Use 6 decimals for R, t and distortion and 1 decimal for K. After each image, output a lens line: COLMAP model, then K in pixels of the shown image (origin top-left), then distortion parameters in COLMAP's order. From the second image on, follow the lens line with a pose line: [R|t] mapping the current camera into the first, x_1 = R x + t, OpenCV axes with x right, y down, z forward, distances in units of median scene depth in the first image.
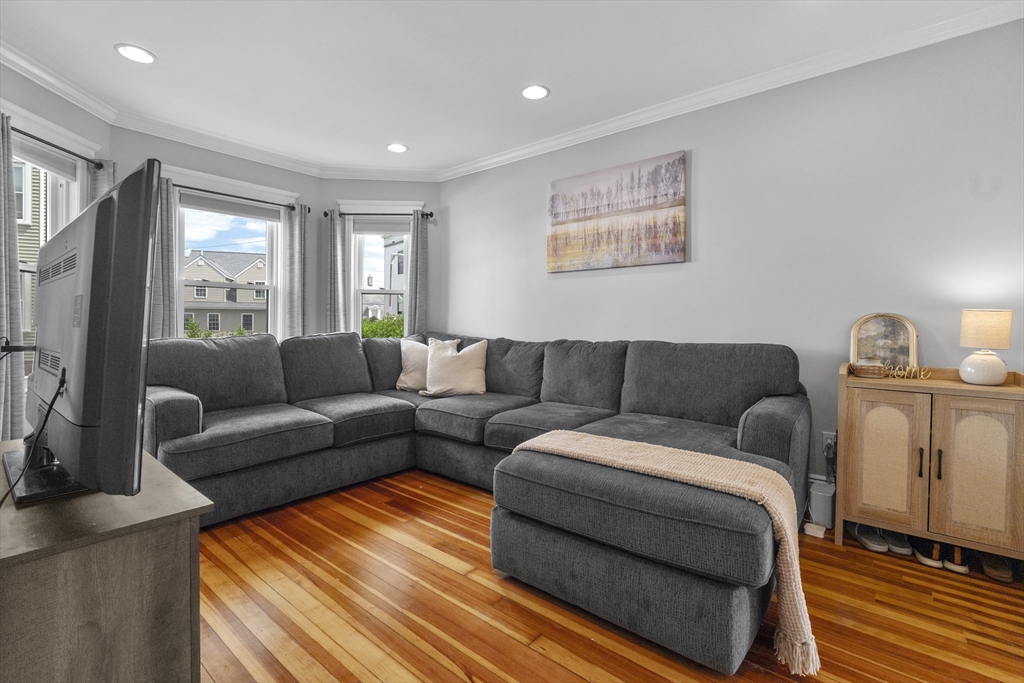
lens RADIAL K [[456.0, 0, 523.0], [0, 456.0, 326.0], [0, 0, 1]] dist [-0.009771, 0.001410]
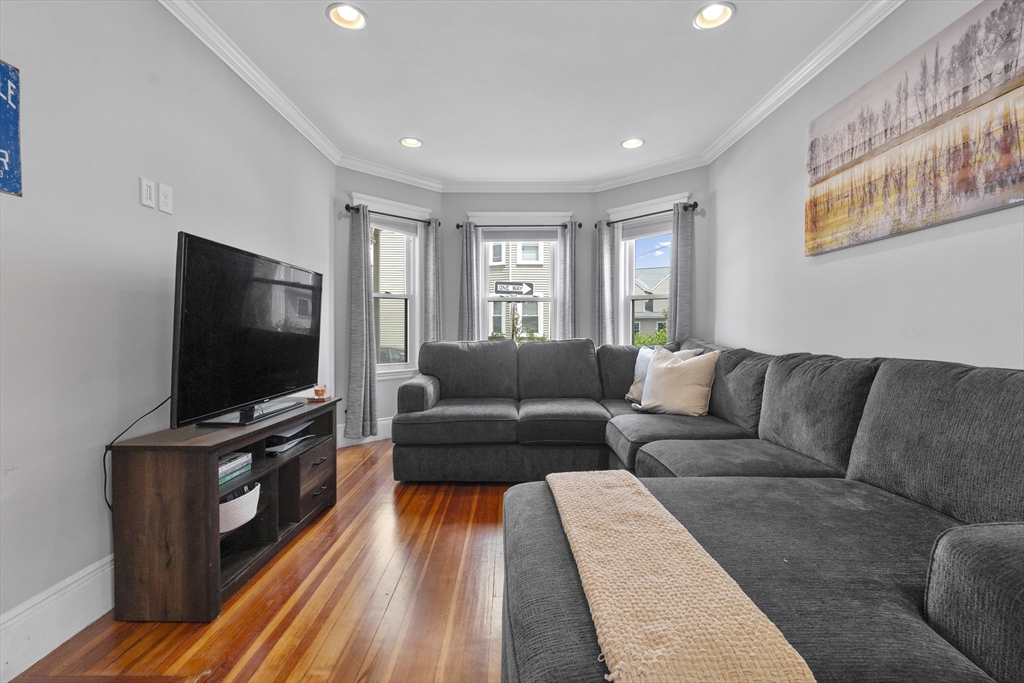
lens RADIAL K [[456.0, 0, 512.1], [0, 456.0, 337.7], [0, 0, 1]] dist [-0.009771, 0.001410]
pose [[0.631100, 0.010034, -0.775637, 0.333654], [-0.002717, 0.999939, 0.010725, 0.000987], [0.775697, -0.004661, 0.631089, 0.236124]]
